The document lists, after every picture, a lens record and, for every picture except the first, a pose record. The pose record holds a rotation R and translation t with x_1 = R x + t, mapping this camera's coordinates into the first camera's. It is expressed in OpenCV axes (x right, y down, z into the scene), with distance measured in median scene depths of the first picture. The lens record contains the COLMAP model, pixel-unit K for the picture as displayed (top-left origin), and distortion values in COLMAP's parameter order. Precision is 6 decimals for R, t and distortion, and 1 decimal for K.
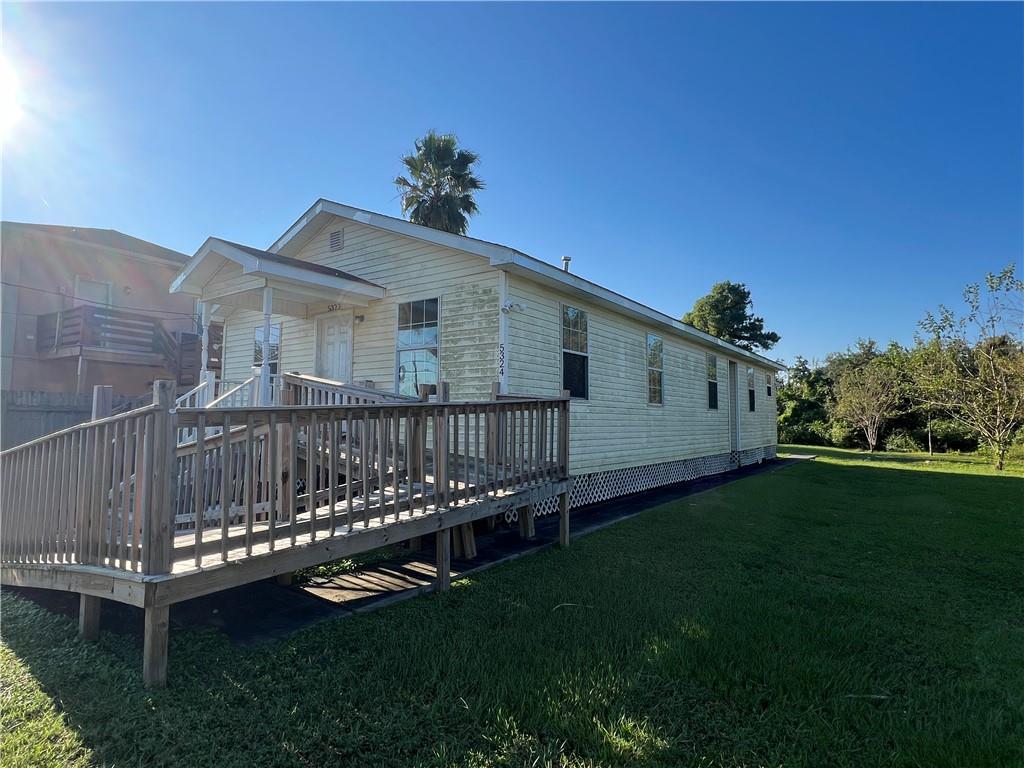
lens RADIAL K [[555.5, 0, 511.8], [0, 555.5, 381.4], [0, 0, 1]] dist [0.000169, -0.000007]
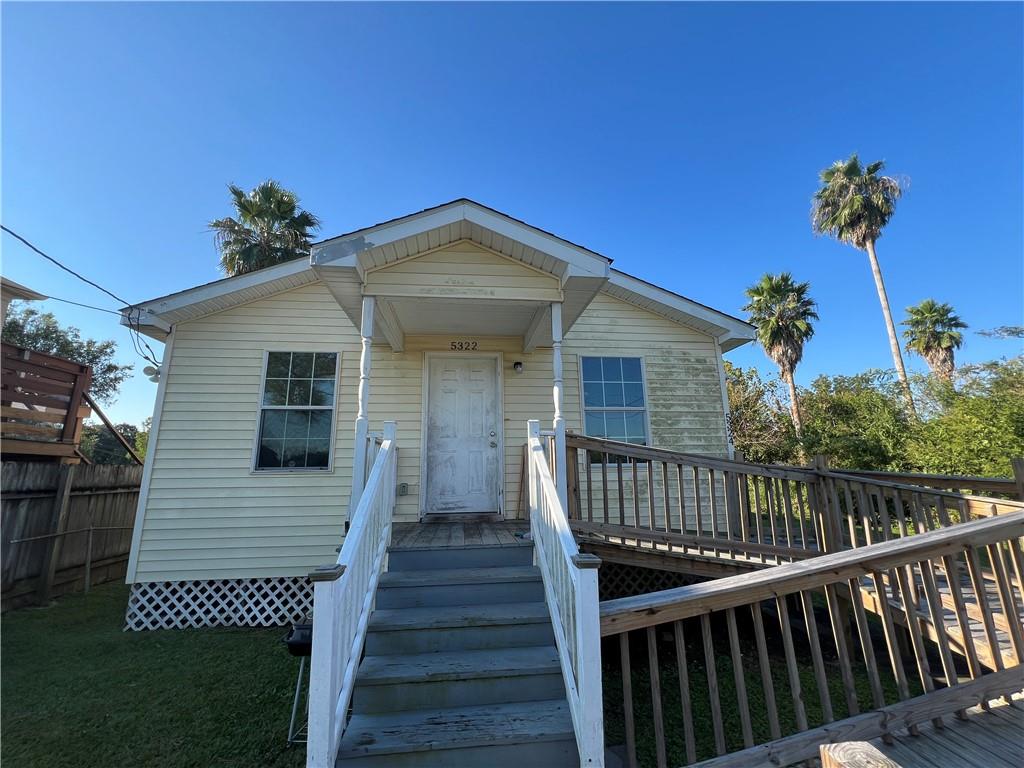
lens RADIAL K [[412.7, 0, 509.8], [0, 412.7, 382.4], [0, 0, 1]] dist [0.000535, 0.000014]
pose [[0.739030, 0.126067, 0.661771, -0.775944], [-0.022553, 0.986414, -0.162725, 0.008728], [-0.673294, 0.105334, 0.731833, 0.661659]]
